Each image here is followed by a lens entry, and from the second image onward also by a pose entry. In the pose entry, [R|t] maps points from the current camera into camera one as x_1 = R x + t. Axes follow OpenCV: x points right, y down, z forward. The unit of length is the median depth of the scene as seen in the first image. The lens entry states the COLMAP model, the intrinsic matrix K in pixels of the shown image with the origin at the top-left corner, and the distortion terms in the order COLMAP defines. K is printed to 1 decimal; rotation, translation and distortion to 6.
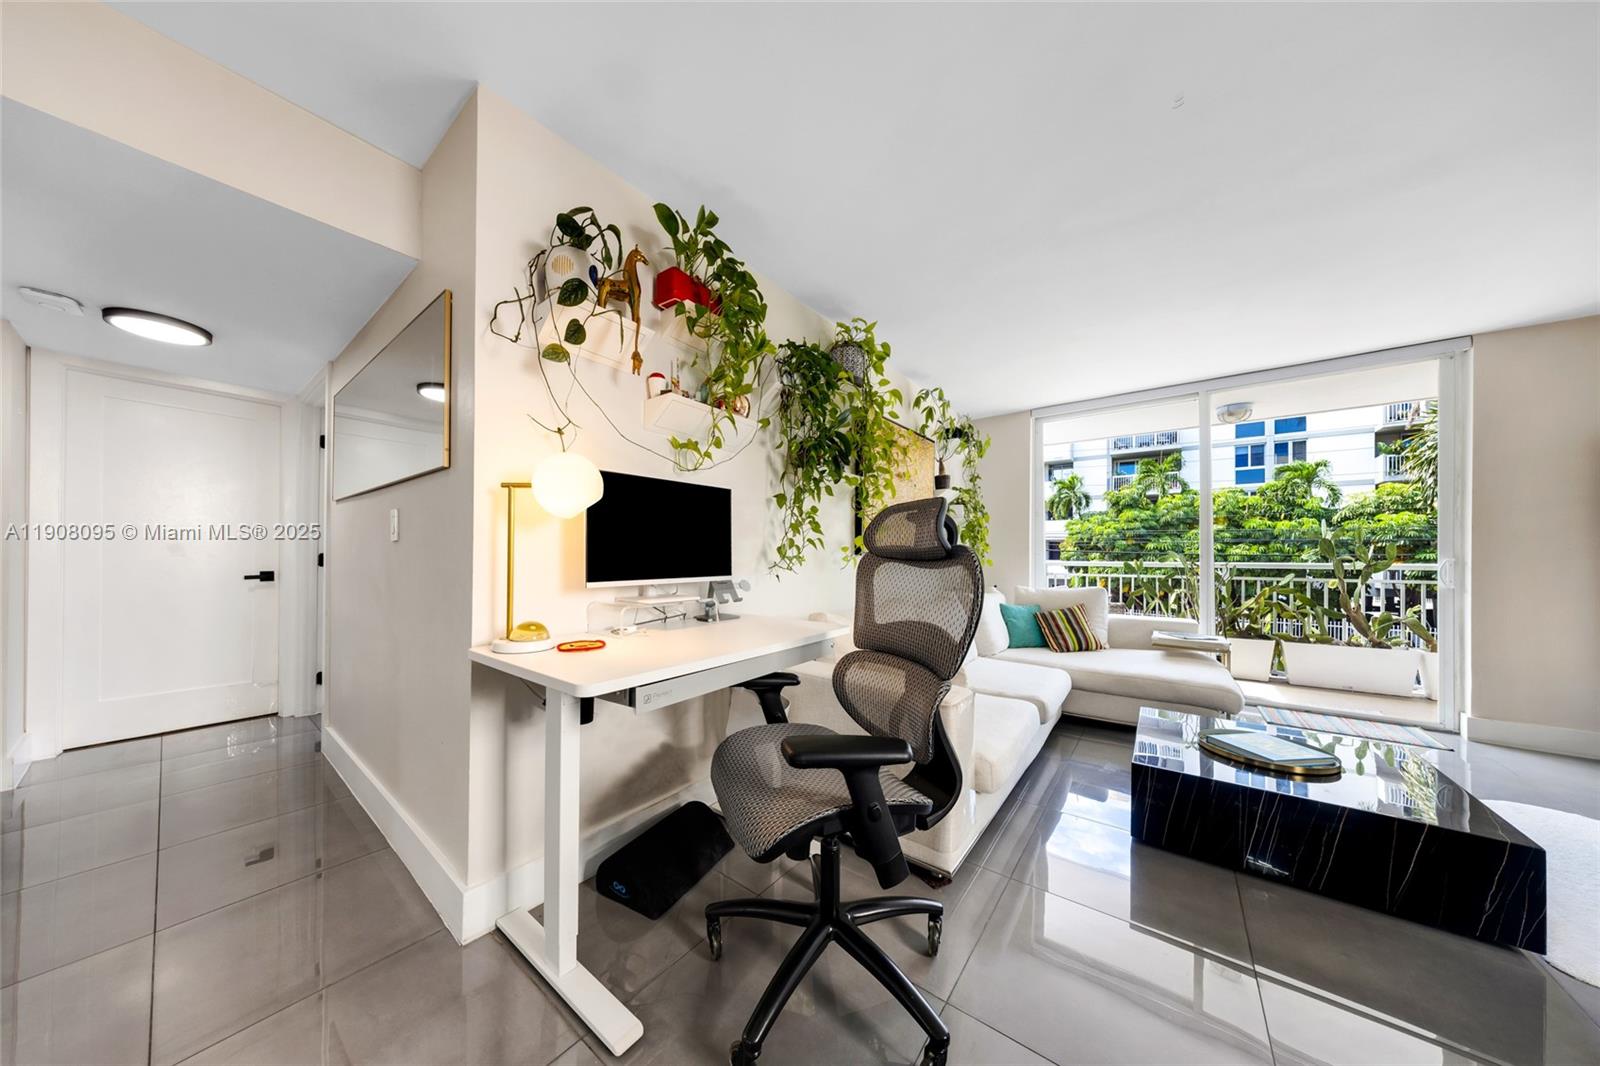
lens RADIAL K [[495.8, 0, 798.7], [0, 495.8, 554.9], [0, 0, 1]] dist [-0.001239, -0.000042]
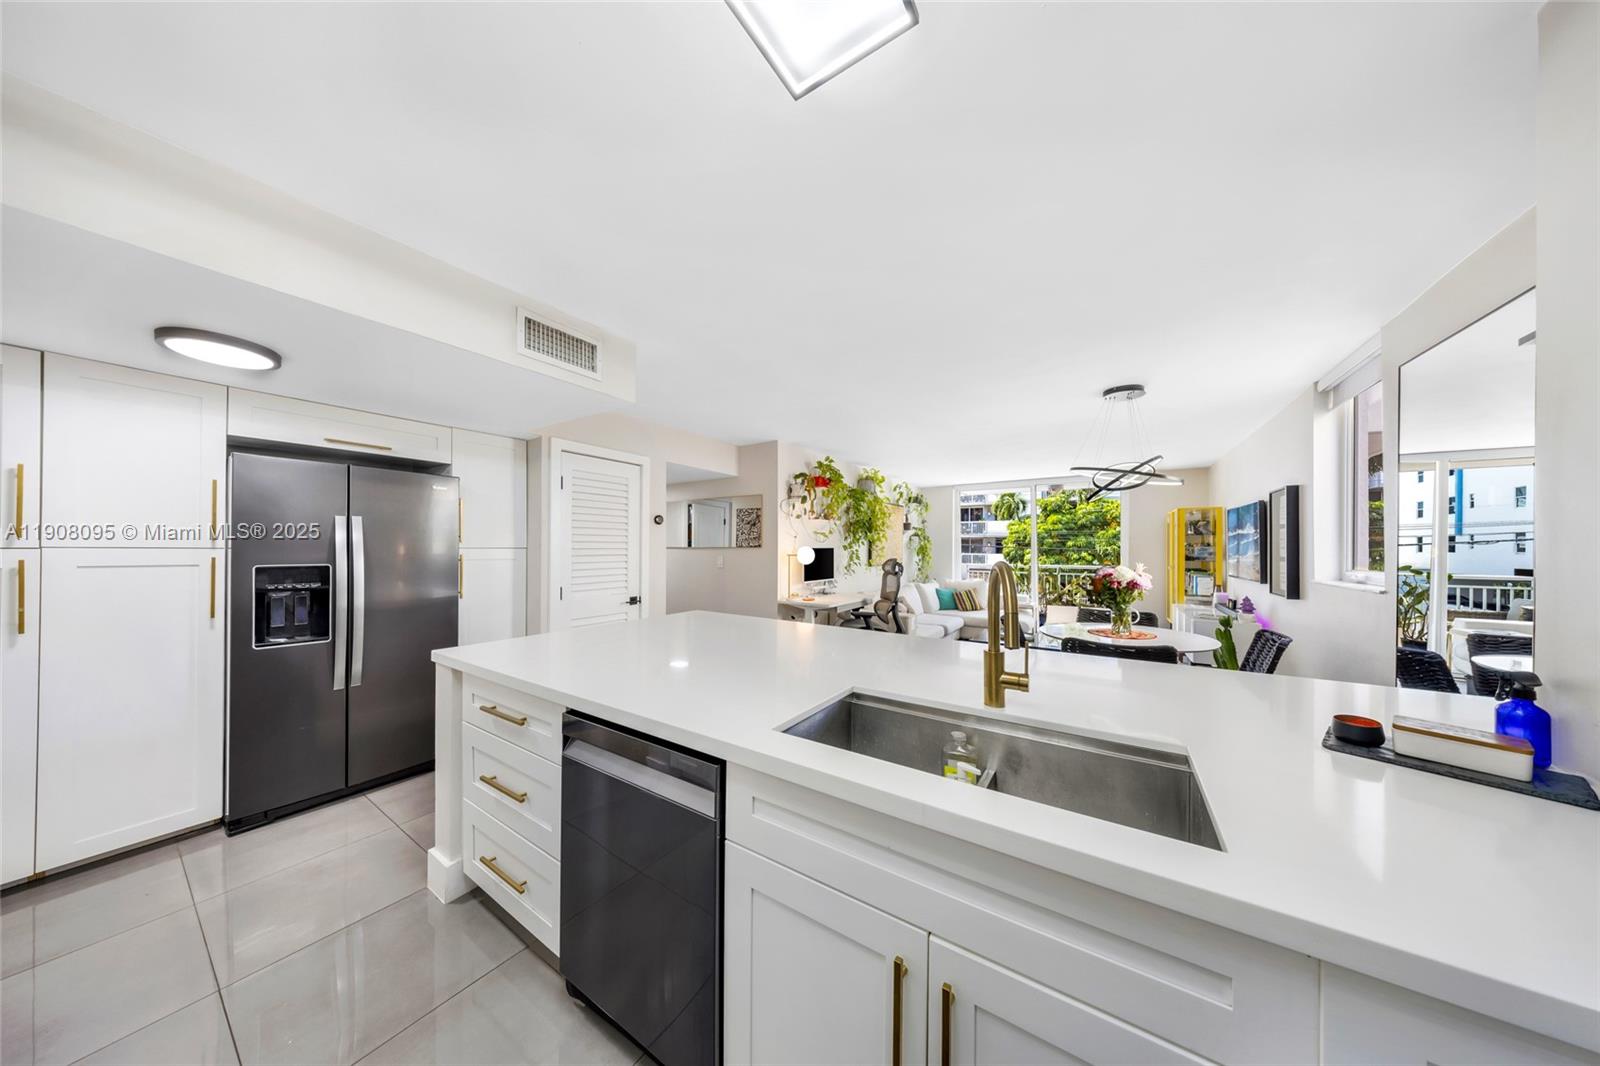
lens RADIAL K [[477.0, 0, 804.8], [0, 477.0, 546.5], [0, 0, 1]] dist [-0.000828, -0.000027]
pose [[0.997636, -0.003147, 0.068655, -0.059340], [0.003072, 0.999995, 0.001199, -0.017421], [-0.068658, -0.000986, 0.997640, -0.208010]]
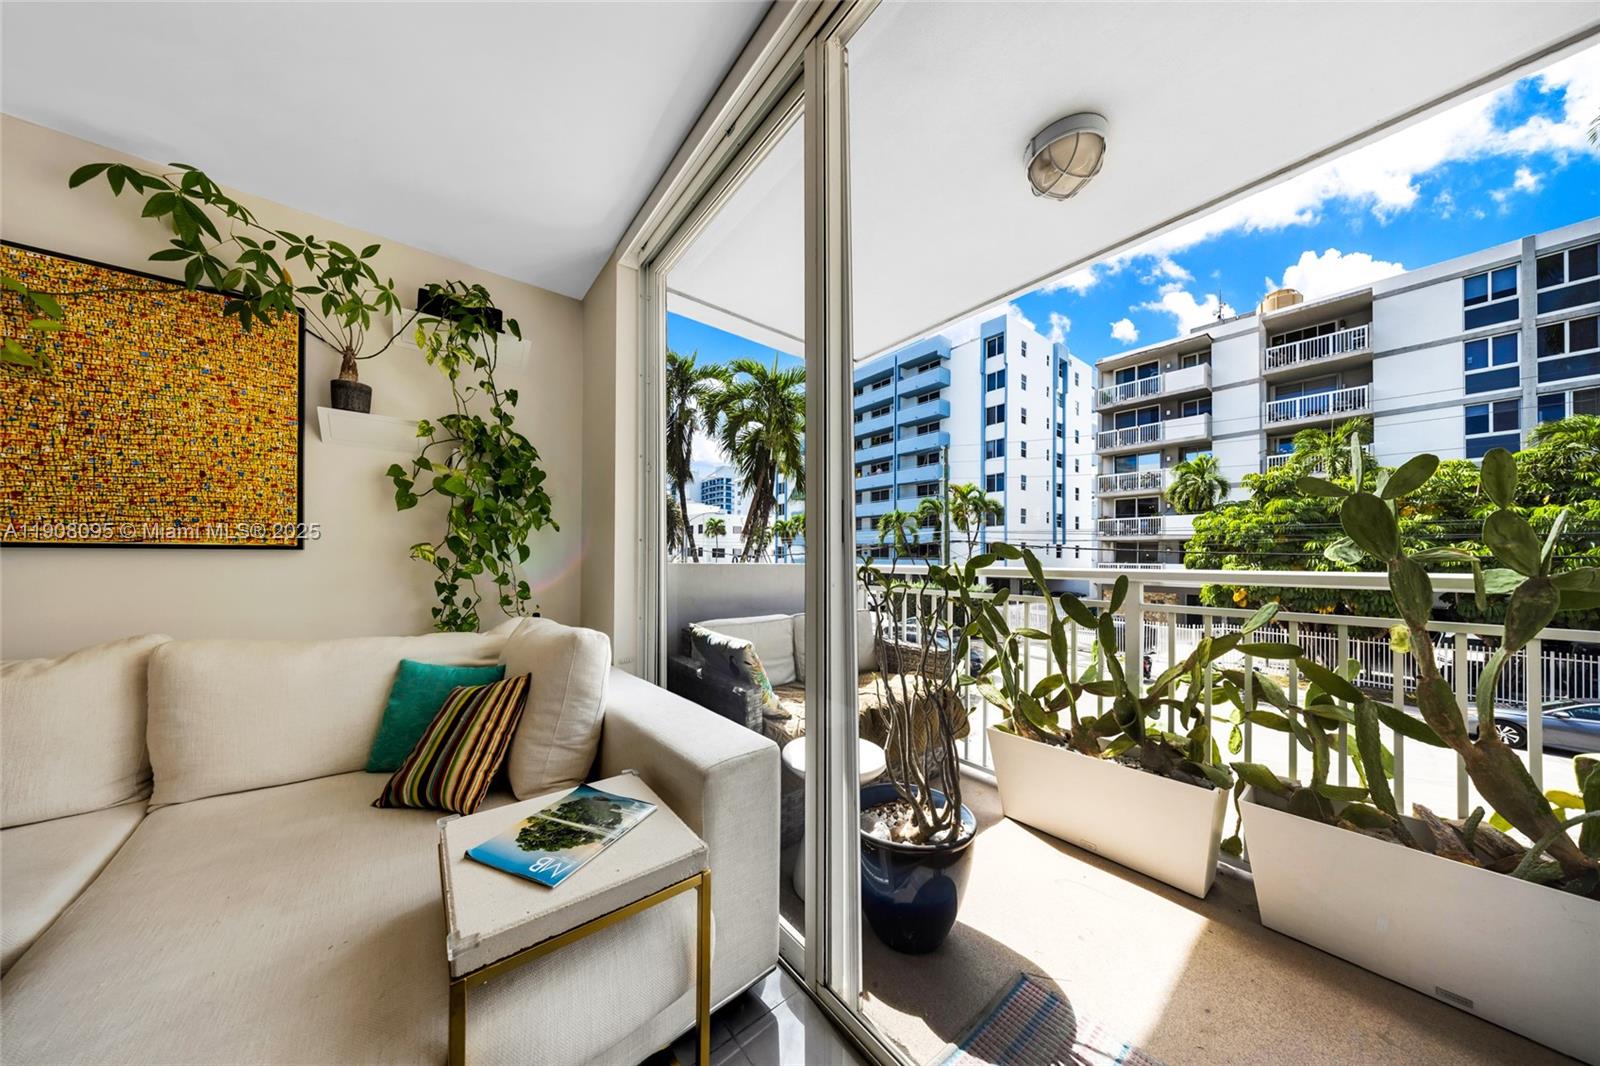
lens RADIAL K [[489.7, 0, 821.0], [0, 489.7, 553.3], [0, 0, 1]] dist [-0.010489, 0.004077]
pose [[0.973479, -0.002355, -0.228764, 0.208033], [-0.000078, 0.999944, -0.010622, 0.002039], [0.228776, 0.010358, 0.973424, 0.161264]]
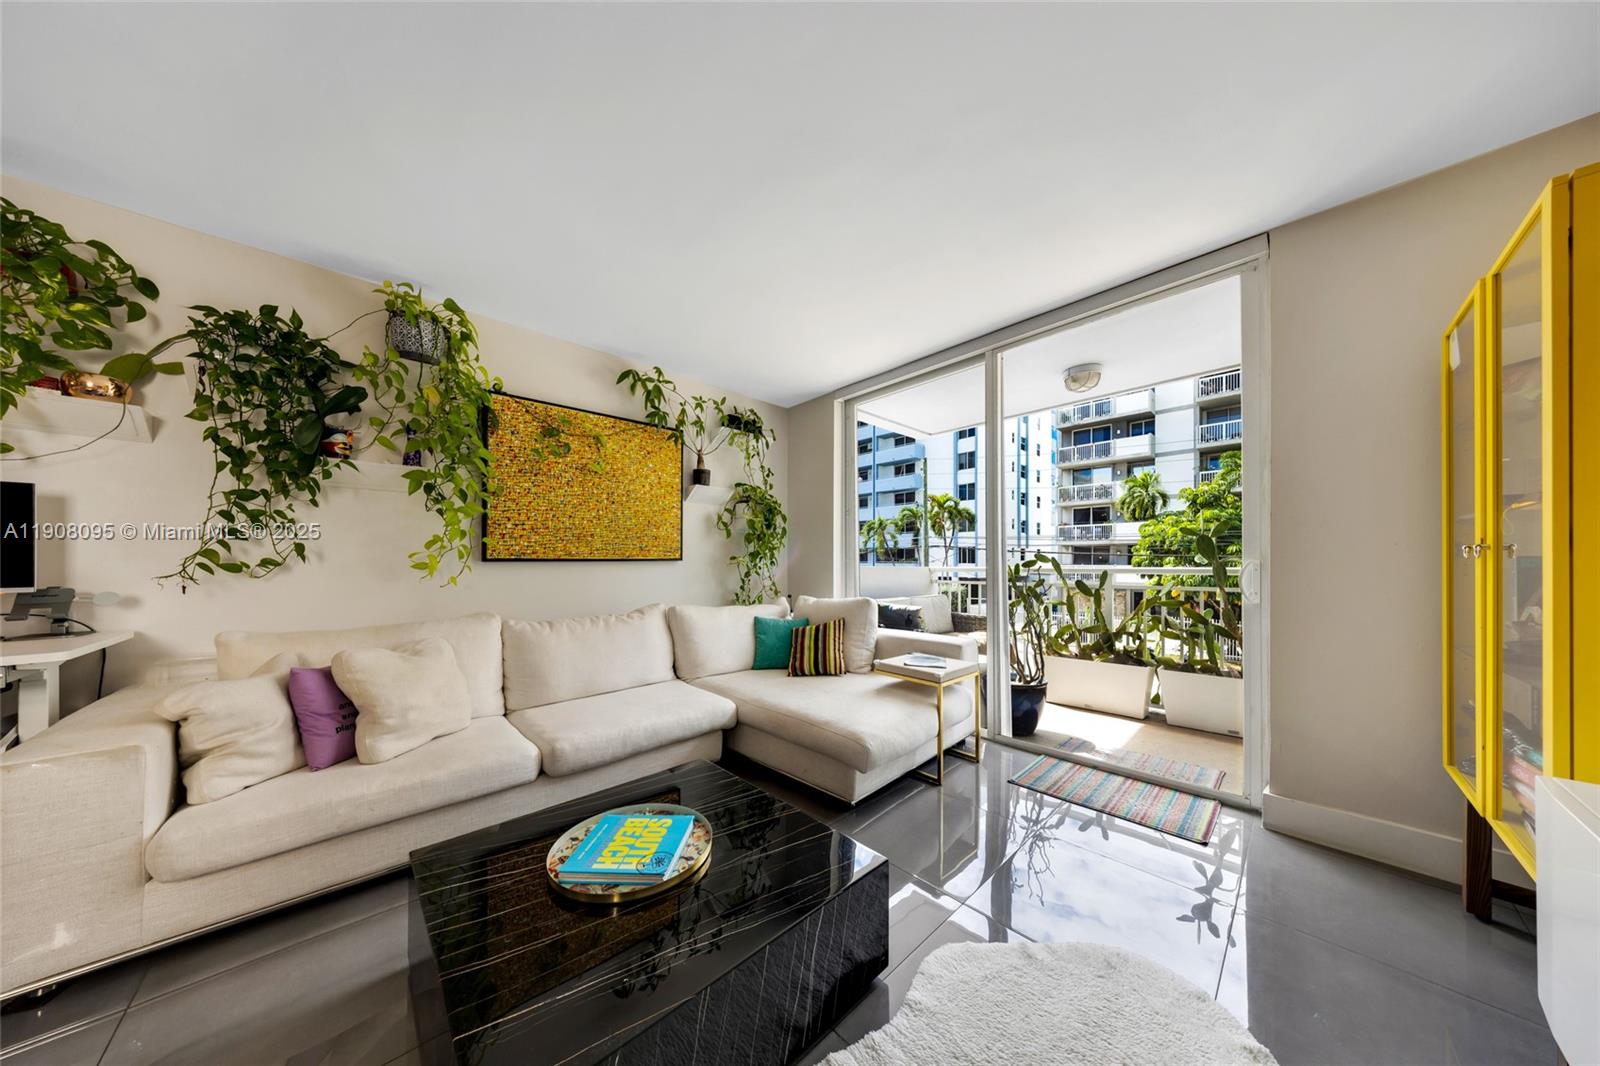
lens RADIAL K [[483.0, 0, 828.6], [0, 483.0, 561.1], [0, 0, 1]] dist [0.000595, 0.000006]
pose [[0.988662, -0.007548, -0.149971, 0.157093], [0.007251, 0.999971, -0.002527, 0.001201], [0.149985, 0.001411, 0.988687, 0.046030]]
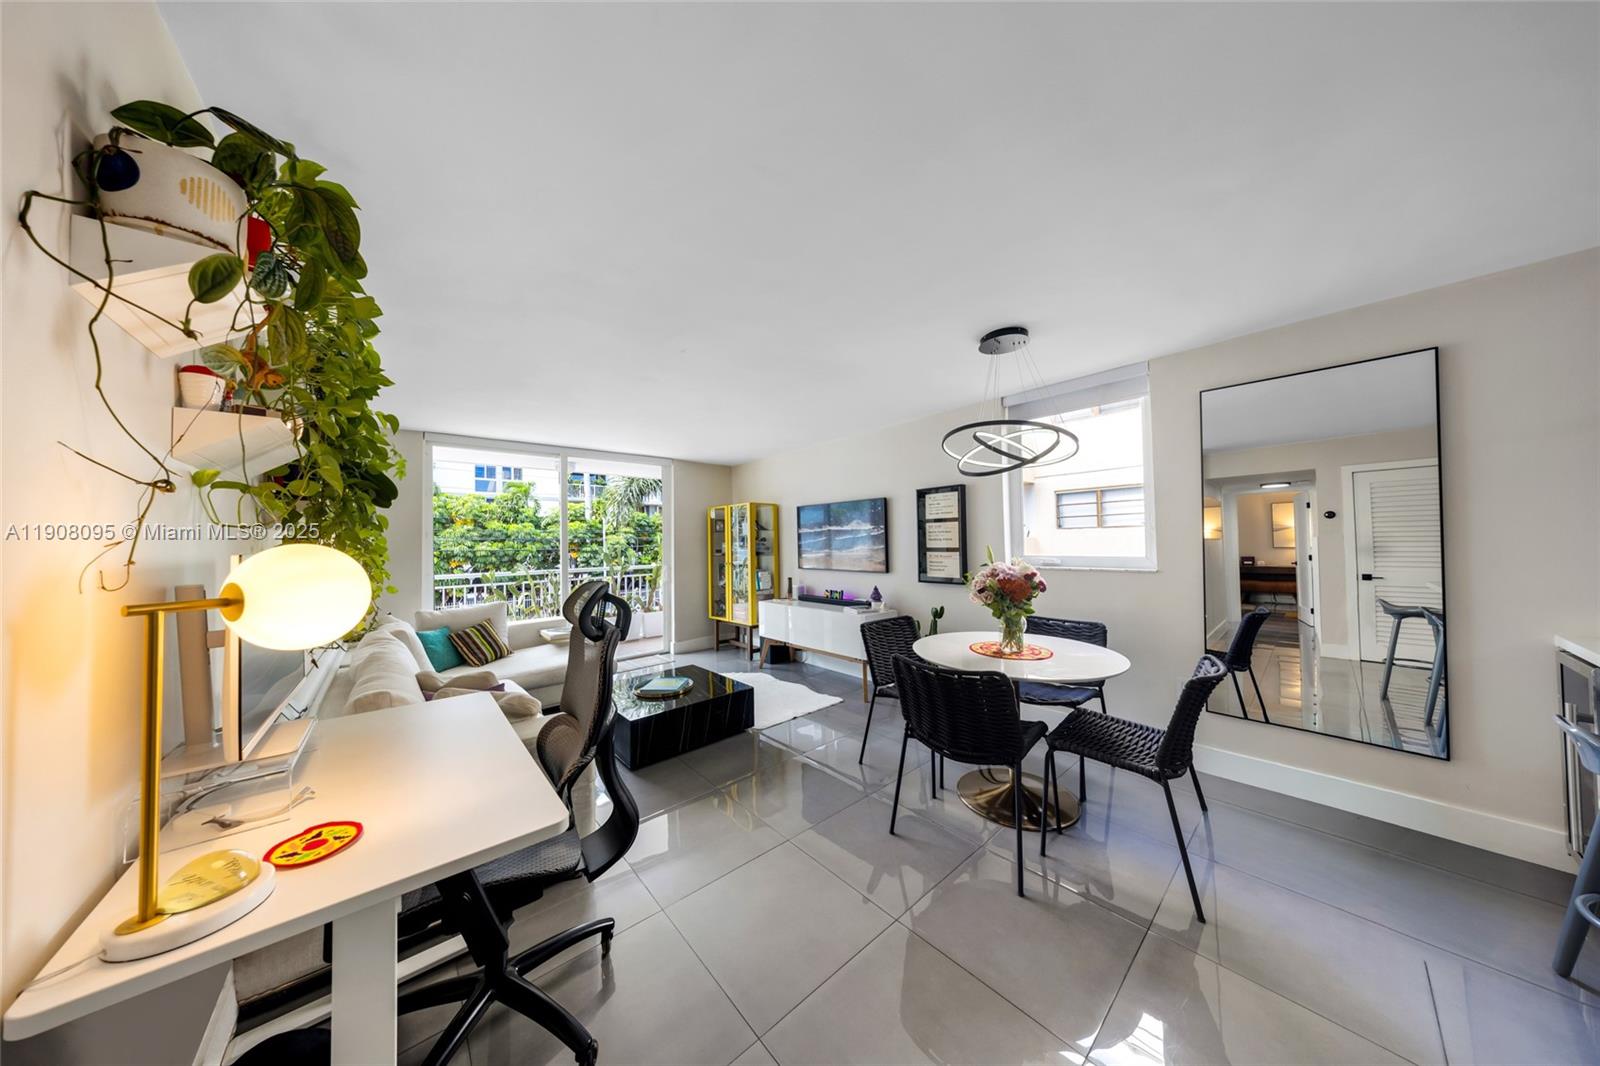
lens RADIAL K [[462.8, 0, 785.6], [0, 462.8, 531.9], [0, 0, 1]] dist [-0.014503, -0.000058]
pose [[0.218448, 0.012952, 0.975763, -0.074929], [0.017071, 0.999708, -0.017091, -0.016886], [-0.975699, 0.020391, 0.218163, 0.021675]]
